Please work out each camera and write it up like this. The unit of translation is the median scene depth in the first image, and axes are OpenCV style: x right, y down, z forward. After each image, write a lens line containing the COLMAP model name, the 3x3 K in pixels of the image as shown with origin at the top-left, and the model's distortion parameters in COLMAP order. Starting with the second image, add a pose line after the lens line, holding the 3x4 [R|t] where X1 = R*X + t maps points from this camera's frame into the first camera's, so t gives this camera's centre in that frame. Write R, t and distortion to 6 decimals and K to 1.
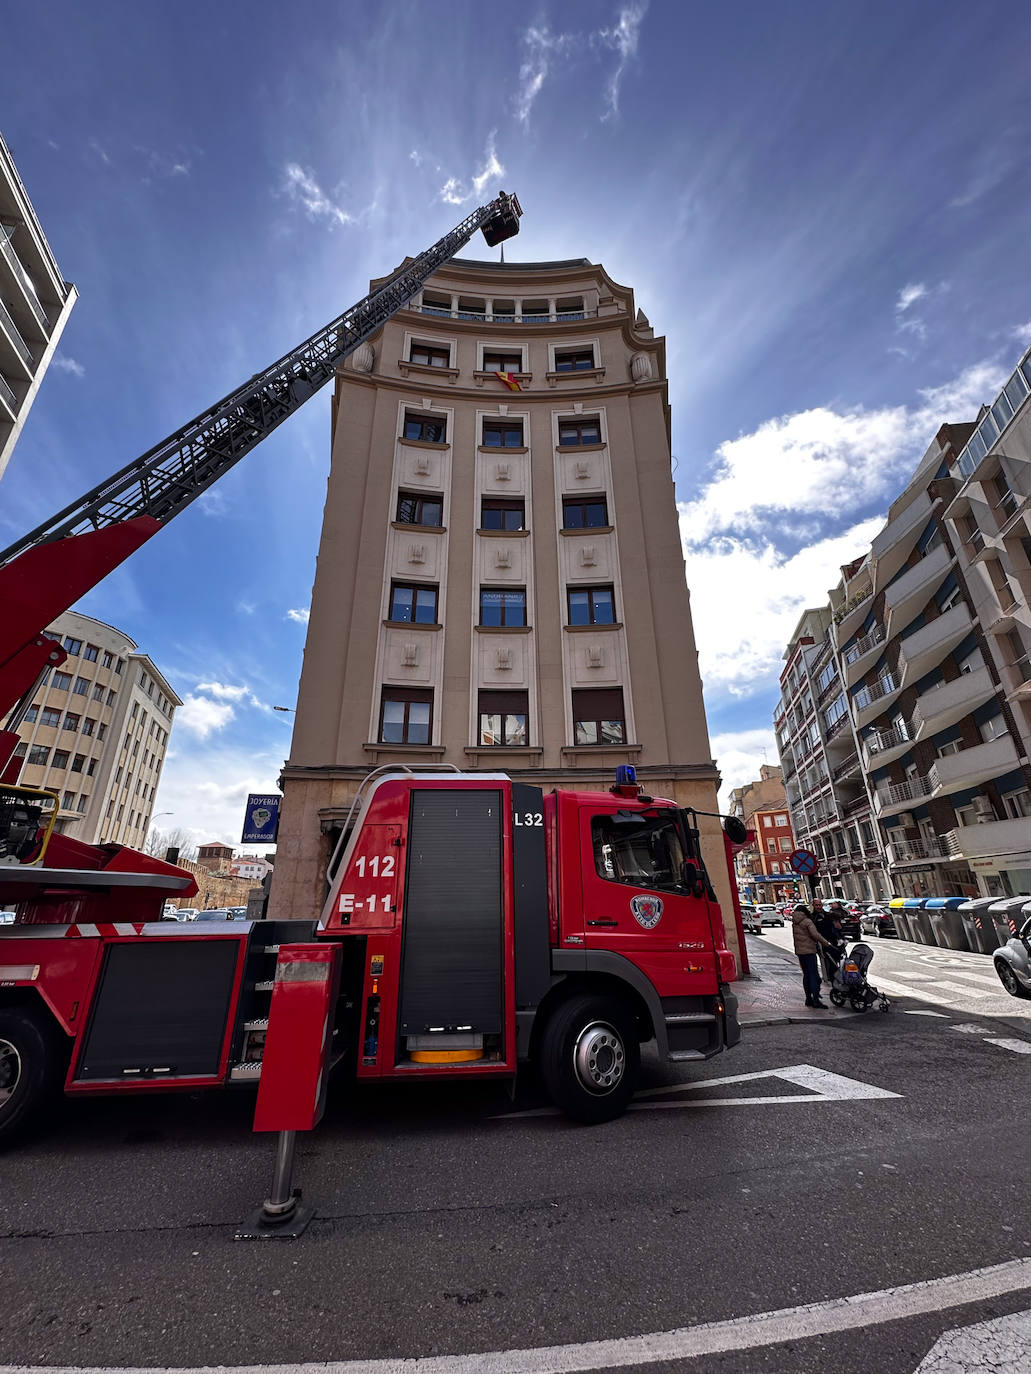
lens RADIAL K [[542.3, 0, 515.5], [0, 542.3, 687.0], [0, 0, 1]] dist [-0.001110, -0.000013]
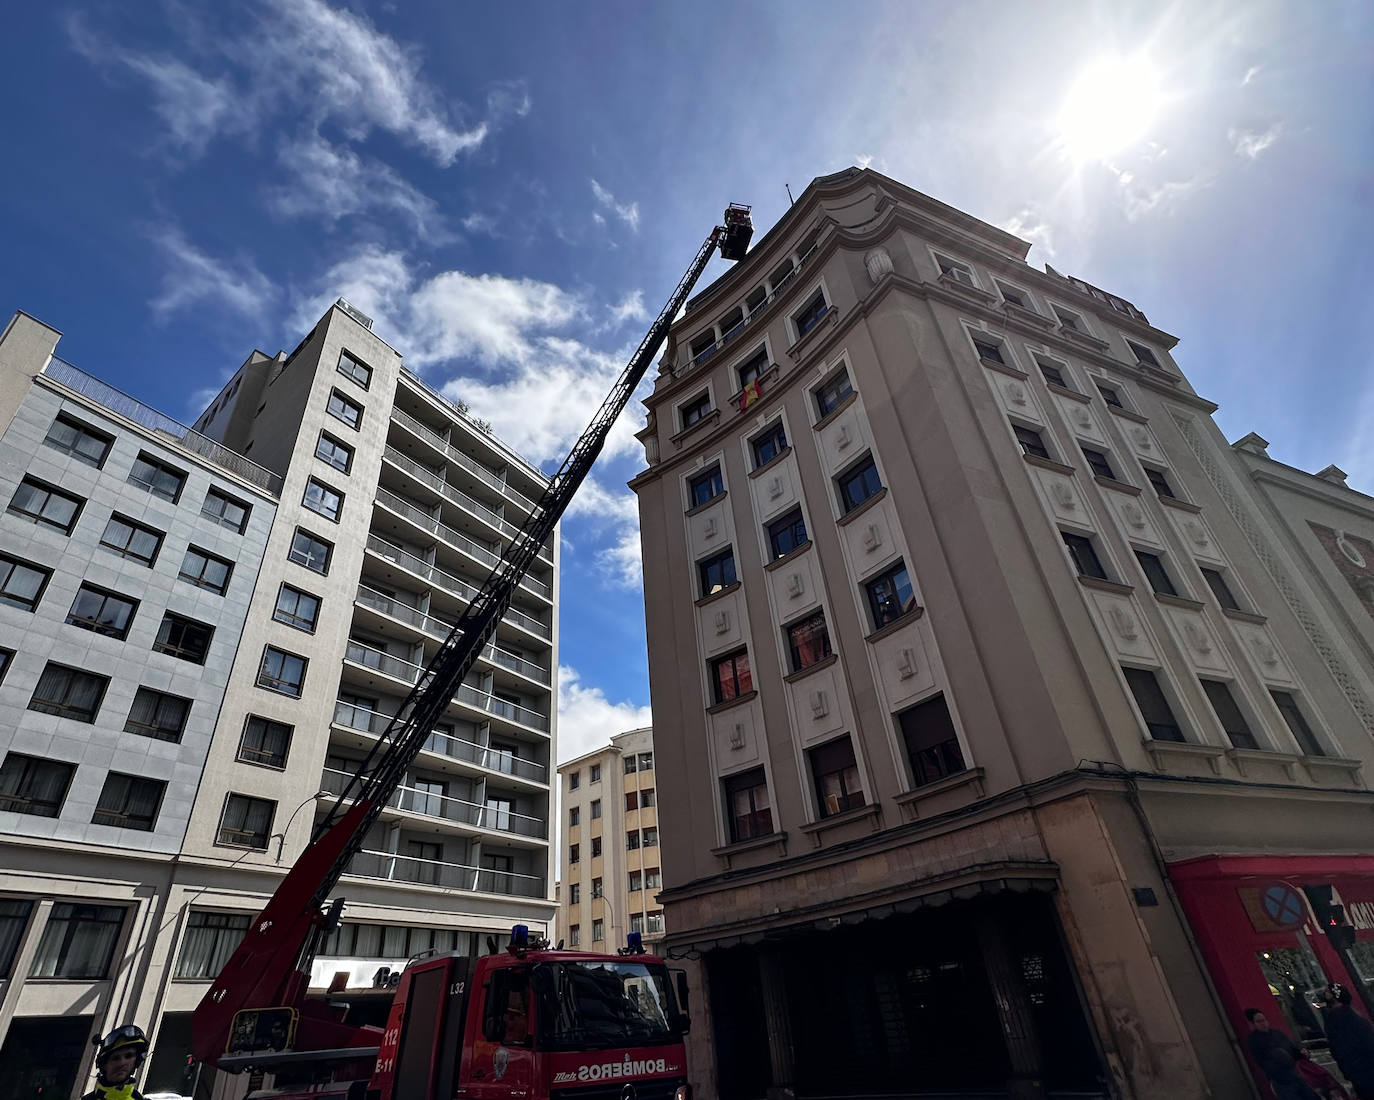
lens RADIAL K [[729.8, 0, 687.0], [0, 729.8, 550.0], [0, 0, 1]] dist [0.002742, -0.000039]
pose [[0.648471, -0.462534, -0.604606, 0.610240], [0.348386, 0.886504, -0.304529, 0.009283], [0.676840, -0.013158, 0.736013, 0.020273]]
